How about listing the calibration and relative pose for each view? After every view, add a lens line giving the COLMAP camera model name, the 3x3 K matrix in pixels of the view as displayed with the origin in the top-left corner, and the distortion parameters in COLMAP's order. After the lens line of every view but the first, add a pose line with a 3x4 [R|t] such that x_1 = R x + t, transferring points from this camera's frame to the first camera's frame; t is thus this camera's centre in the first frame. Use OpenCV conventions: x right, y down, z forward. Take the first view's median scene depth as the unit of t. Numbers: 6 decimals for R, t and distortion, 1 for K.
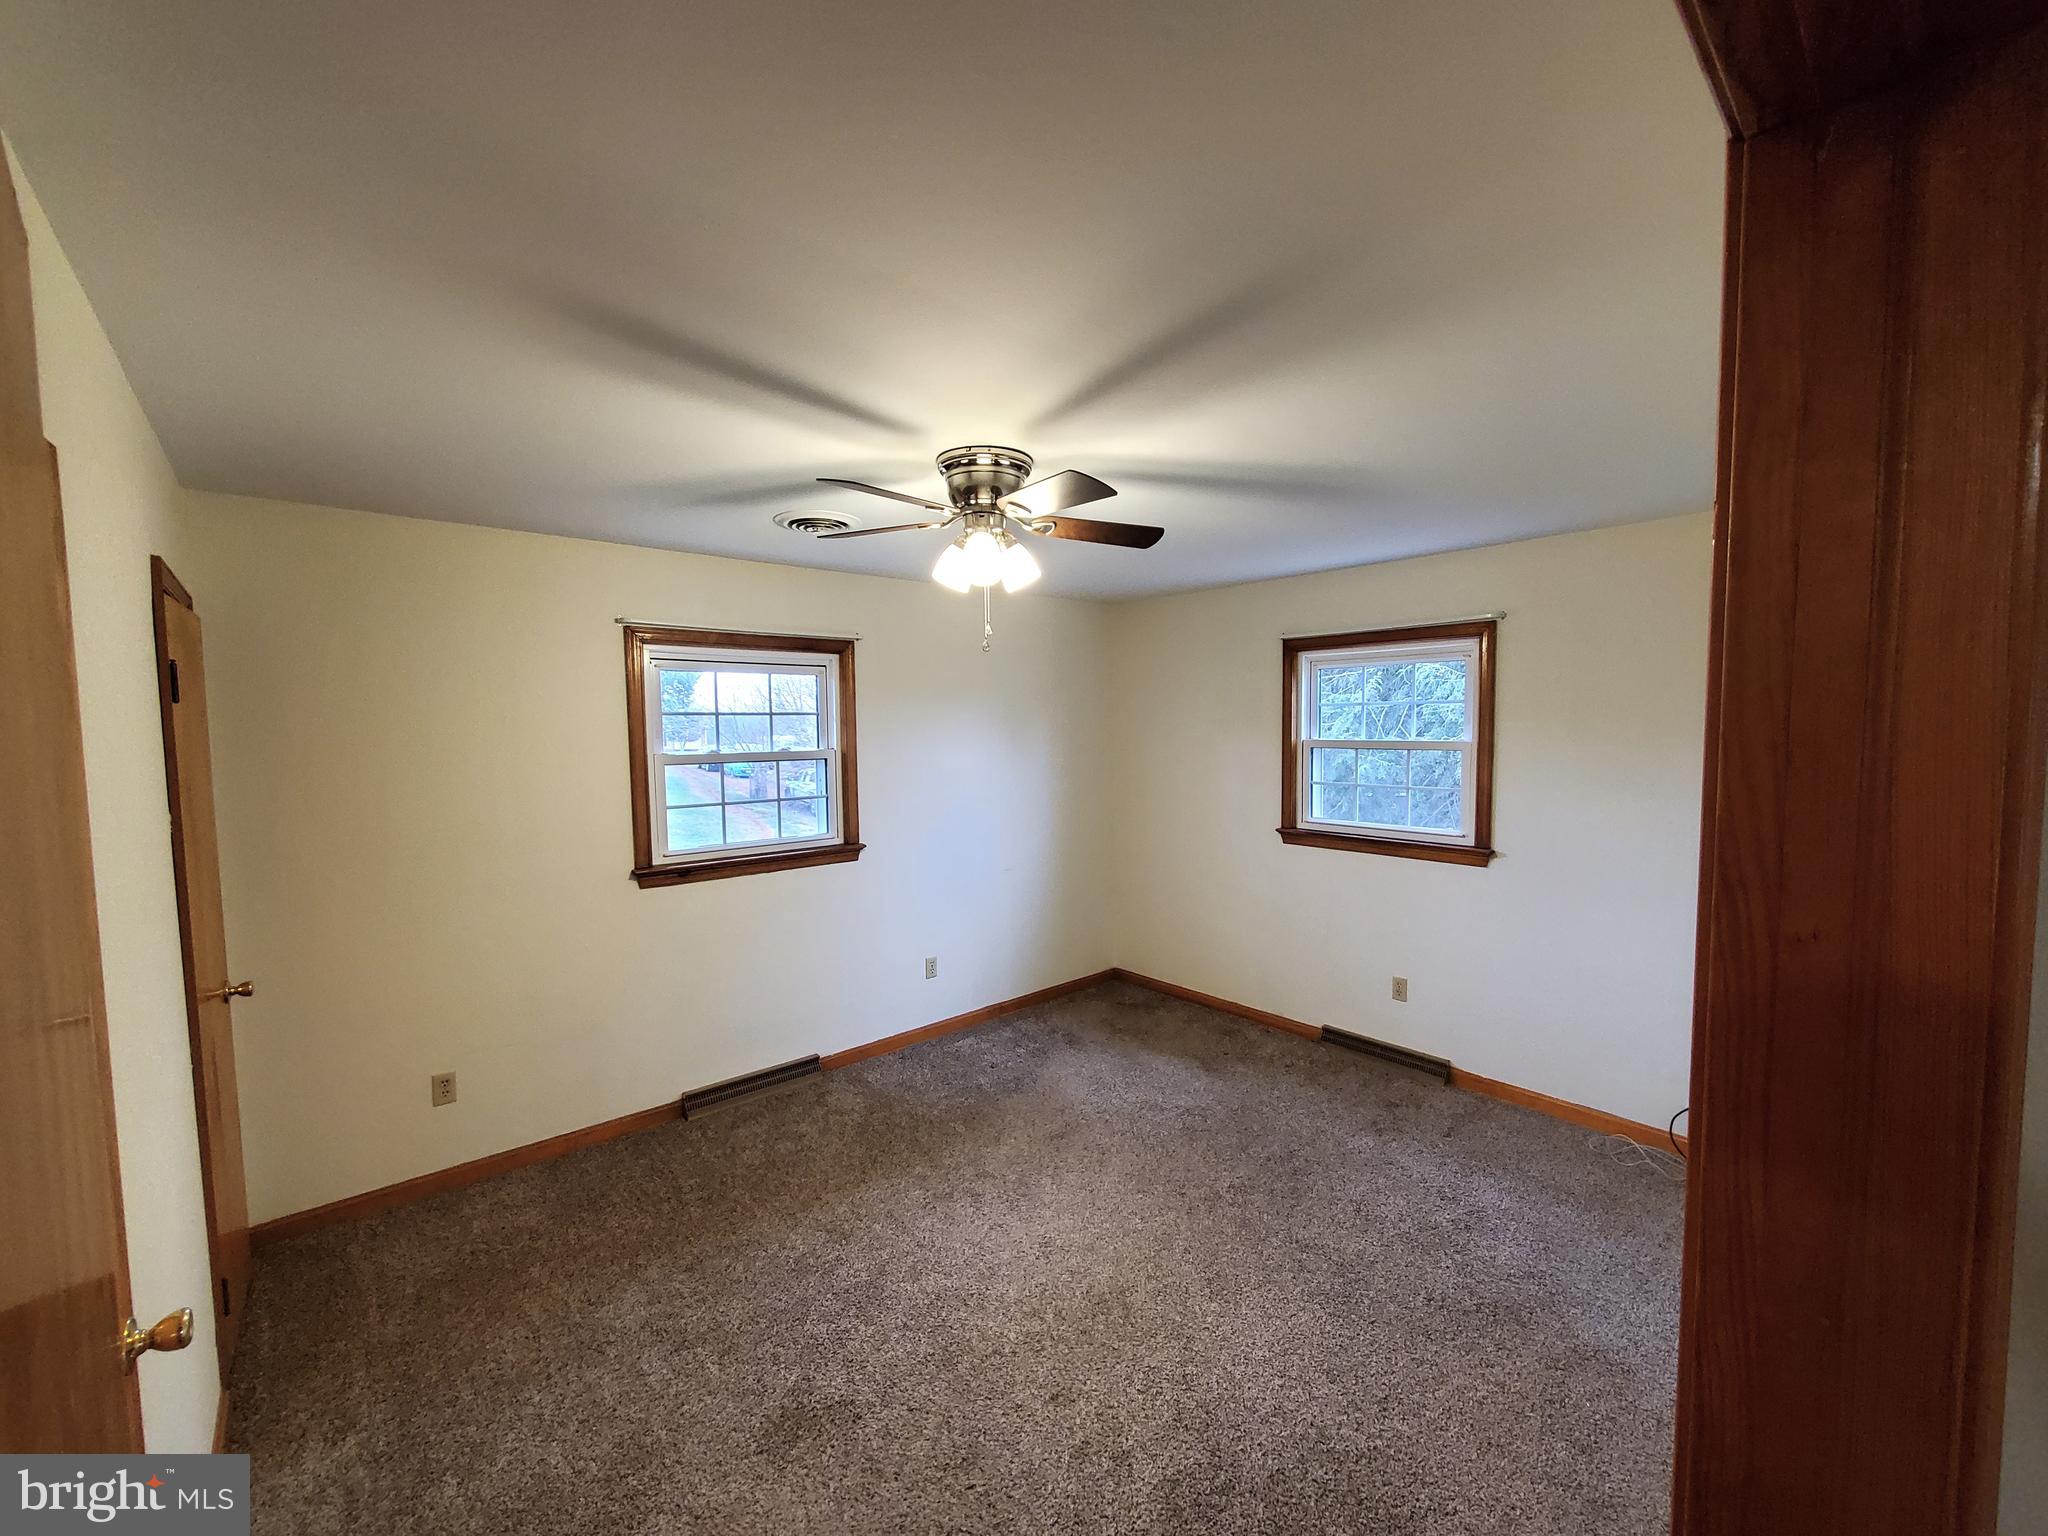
lens RADIAL K [[815.8, 0, 1035.9], [0, 815.8, 779.5], [0, 0, 1]] dist [0.000896, -0.000020]
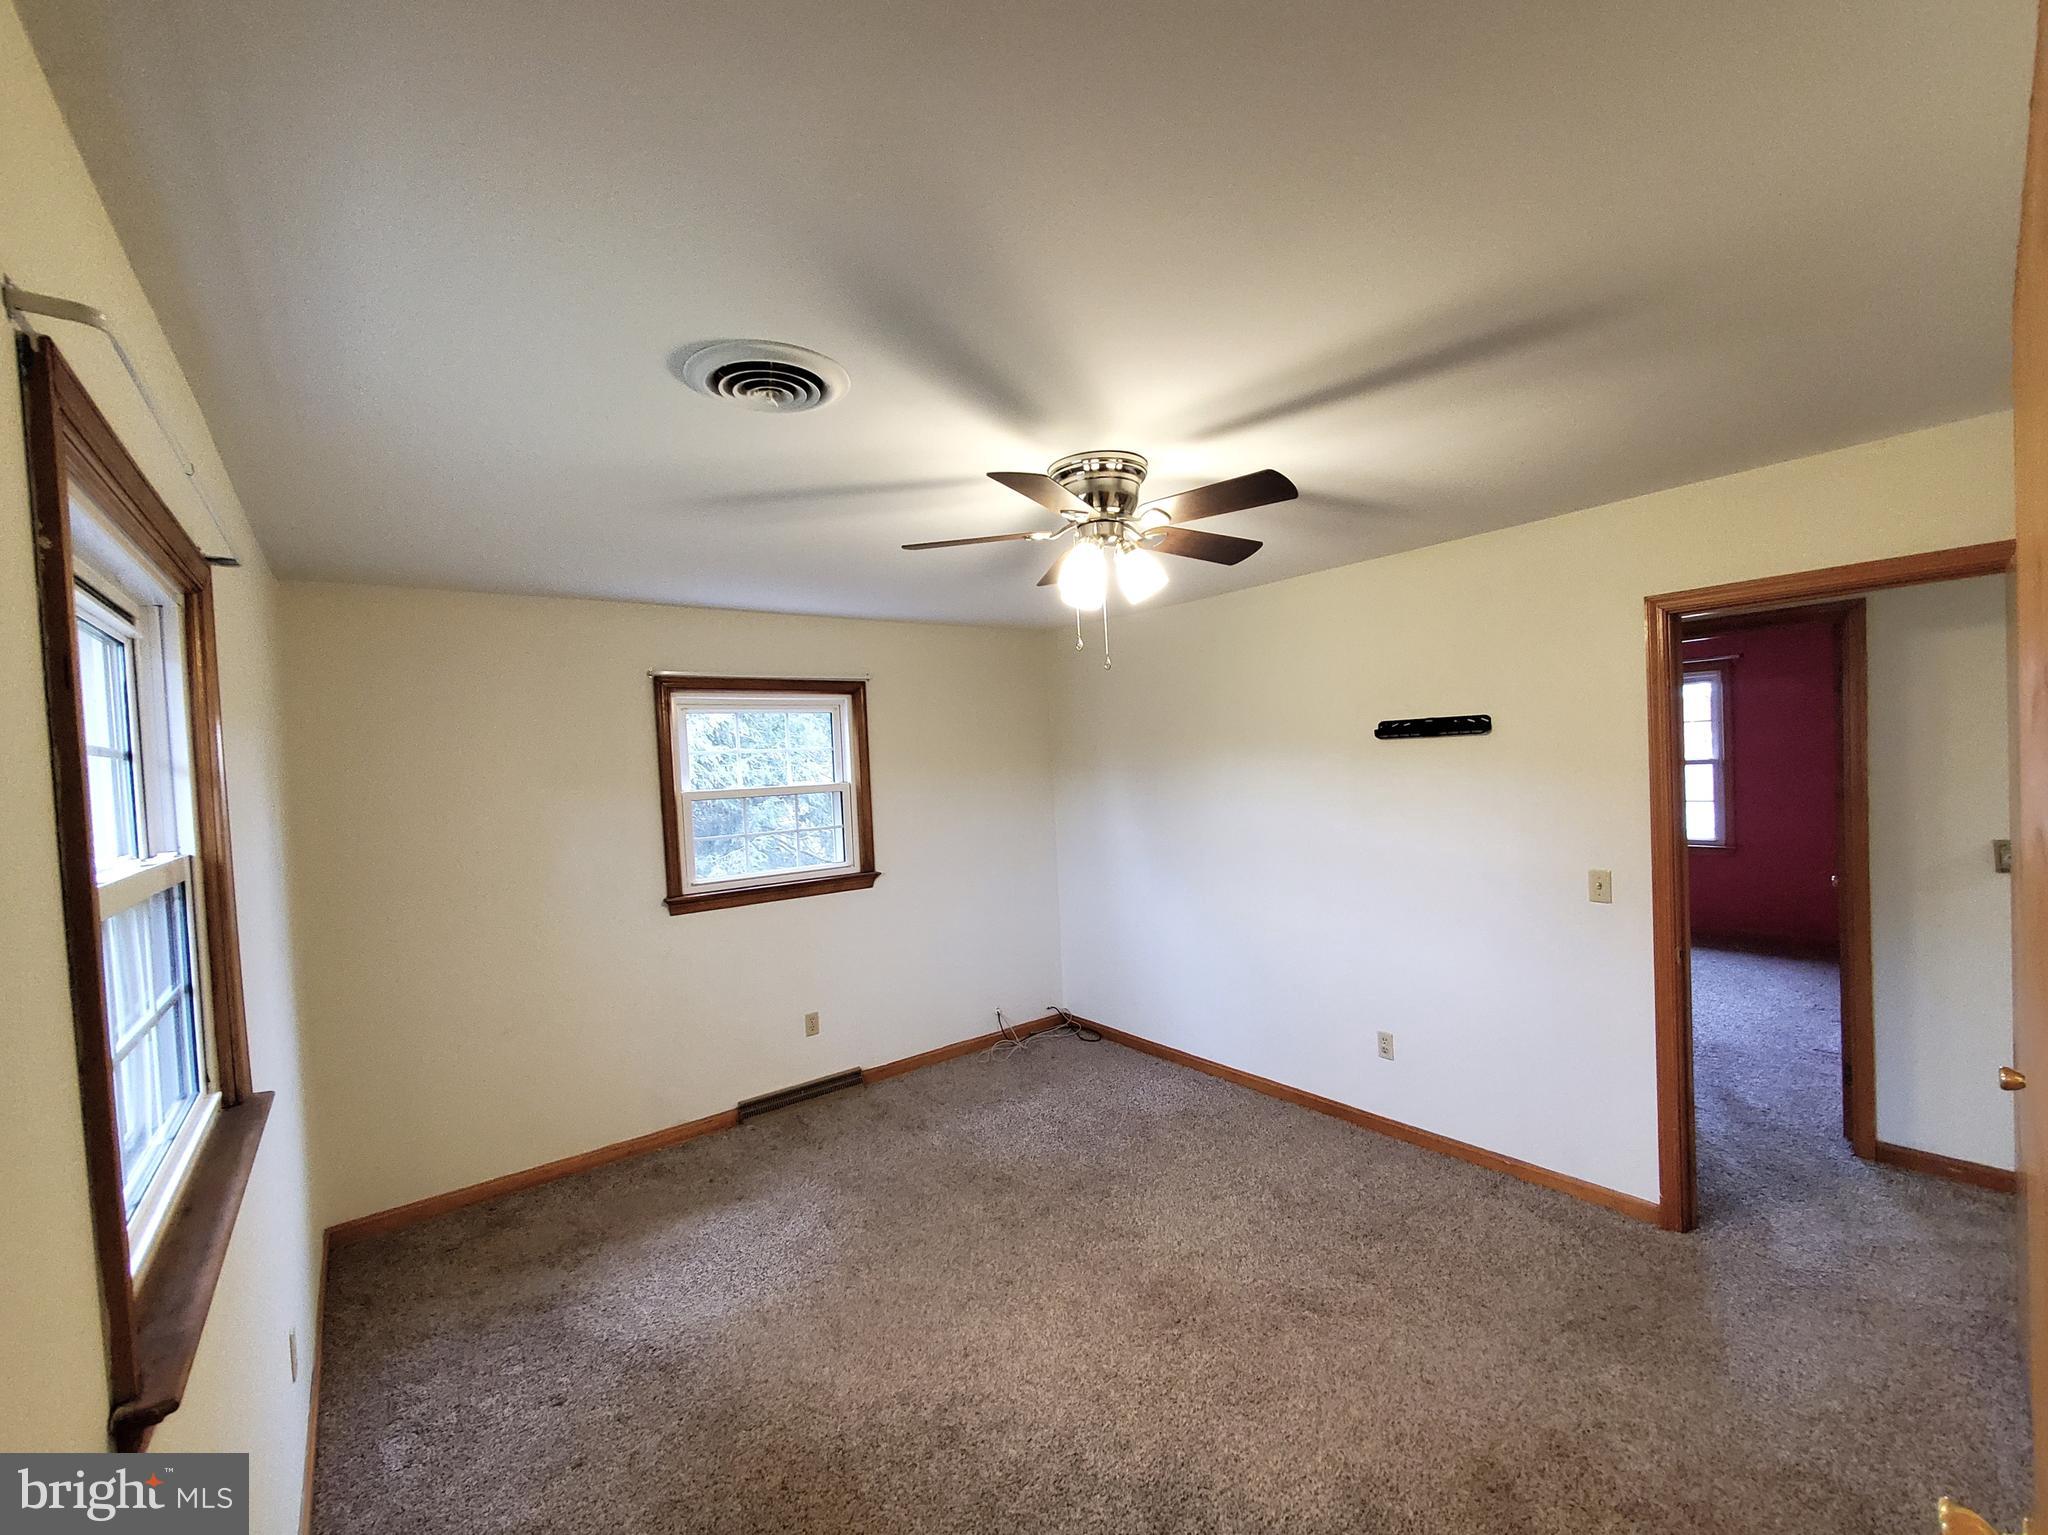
lens RADIAL K [[829.8, 0, 1037.4], [0, 829.8, 789.0], [0, 0, 1]] dist [0.001410, 0.000036]
pose [[0.048294, -0.019535, 0.998642, -0.576028], [0.114742, 0.993298, 0.013881, -0.021982], [-0.992221, 0.113916, 0.050212, 0.613193]]
